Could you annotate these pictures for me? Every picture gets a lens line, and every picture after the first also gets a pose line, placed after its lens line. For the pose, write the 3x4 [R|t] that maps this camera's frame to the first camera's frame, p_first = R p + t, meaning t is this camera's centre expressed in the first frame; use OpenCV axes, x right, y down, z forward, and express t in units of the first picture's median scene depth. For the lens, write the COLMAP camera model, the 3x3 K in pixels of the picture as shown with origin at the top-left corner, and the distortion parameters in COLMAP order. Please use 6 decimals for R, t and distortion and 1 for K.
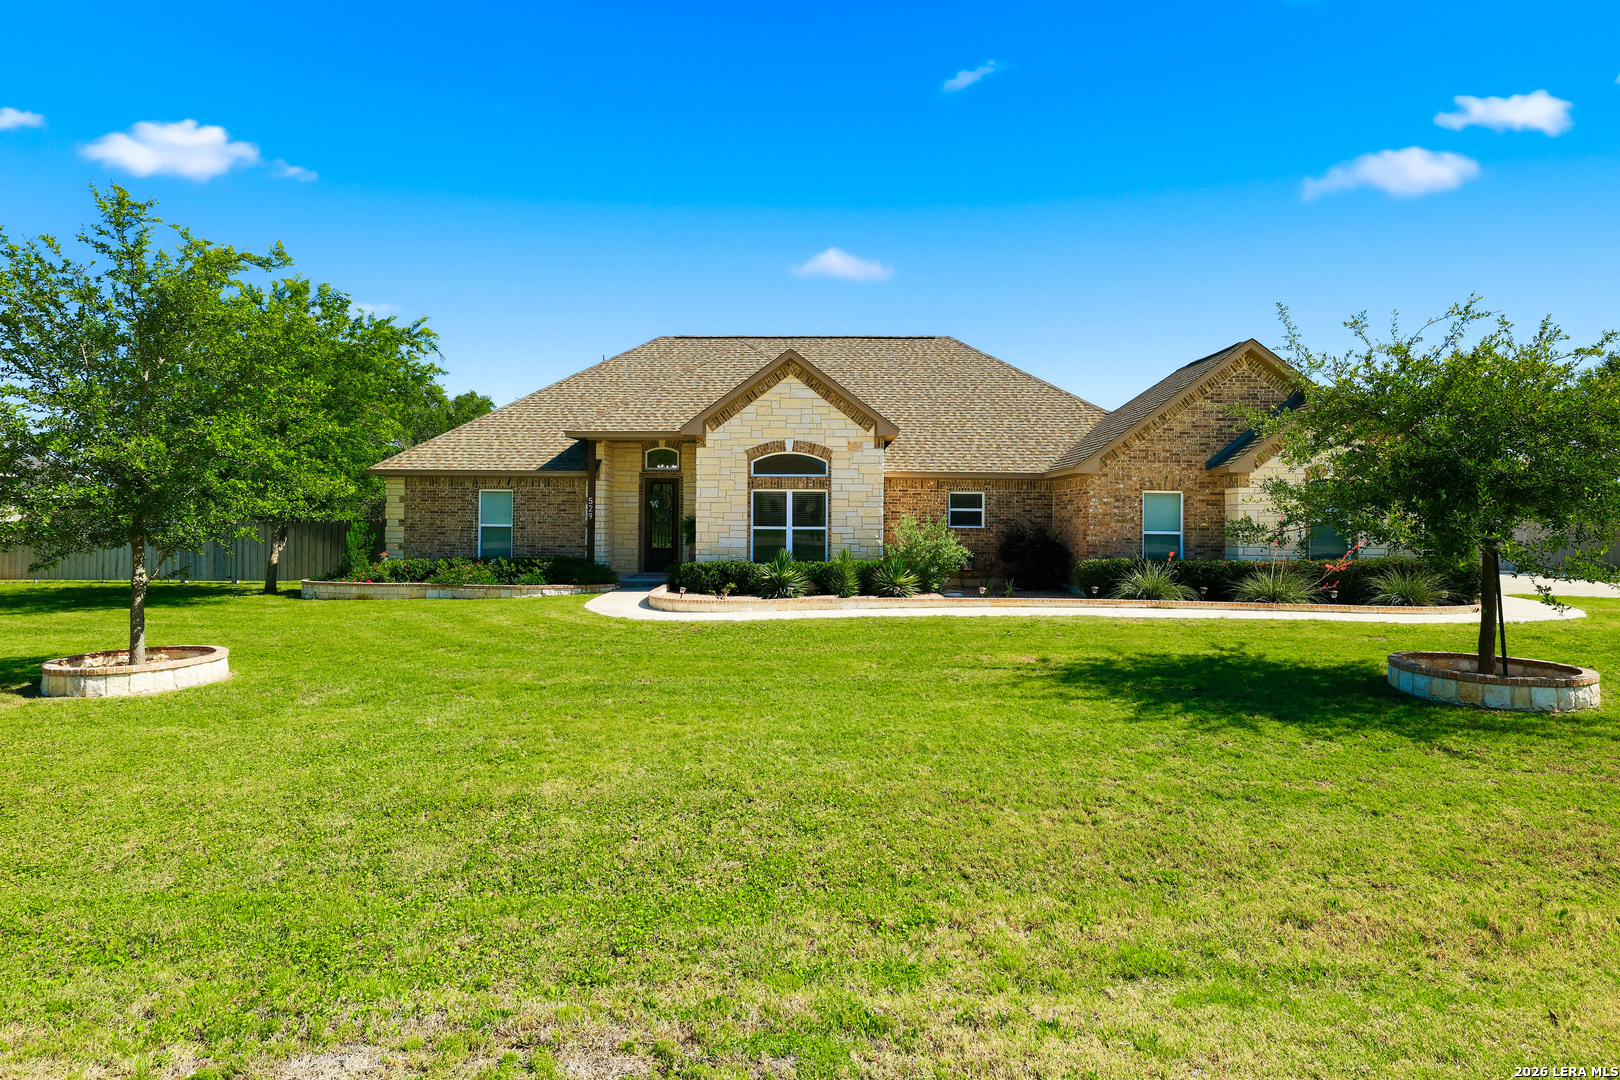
lens RADIAL K [[890.1, 0, 810.0], [0, 890.1, 540.0], [0, 0, 1]] dist [0.002126, 0.000112]
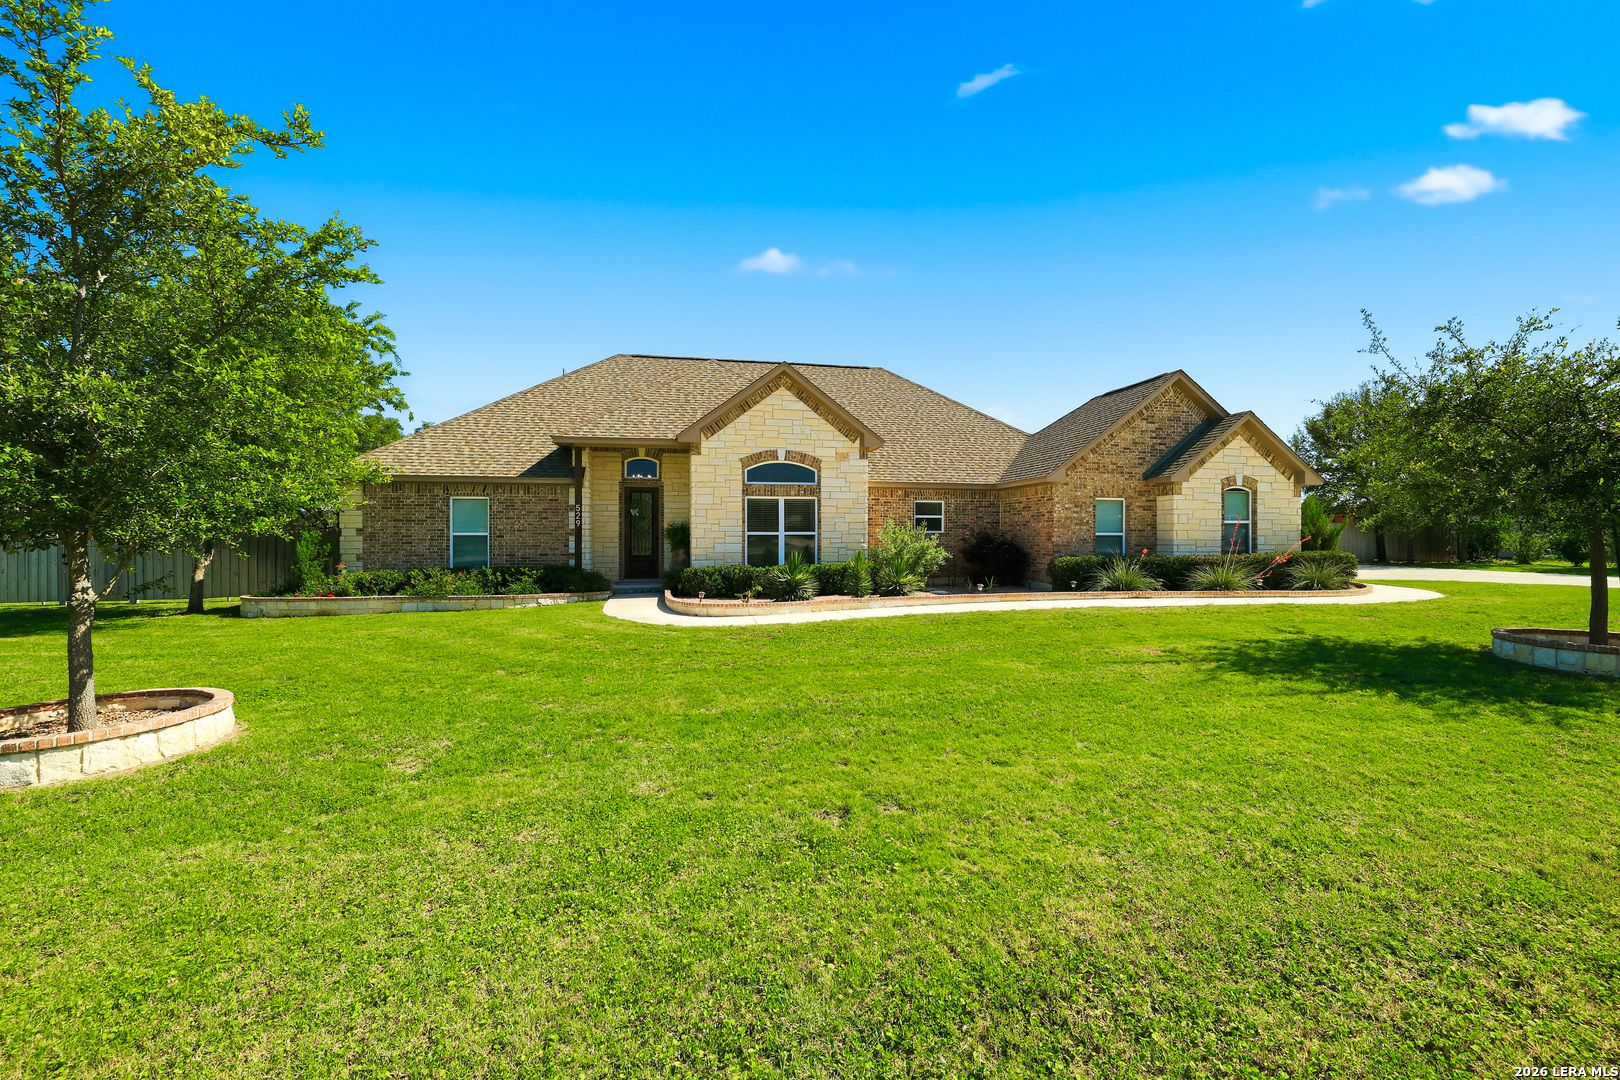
lens RADIAL K [[689.8, 0, 813.1], [0, 689.8, 567.8], [0, 0, 1]] dist [-0.001390, 0.000483]
pose [[0.970048, -0.019611, 0.242120, -0.186120], [0.014819, 0.999657, 0.021594, 0.010155], [-0.242460, -0.017359, 0.970006, 0.198207]]
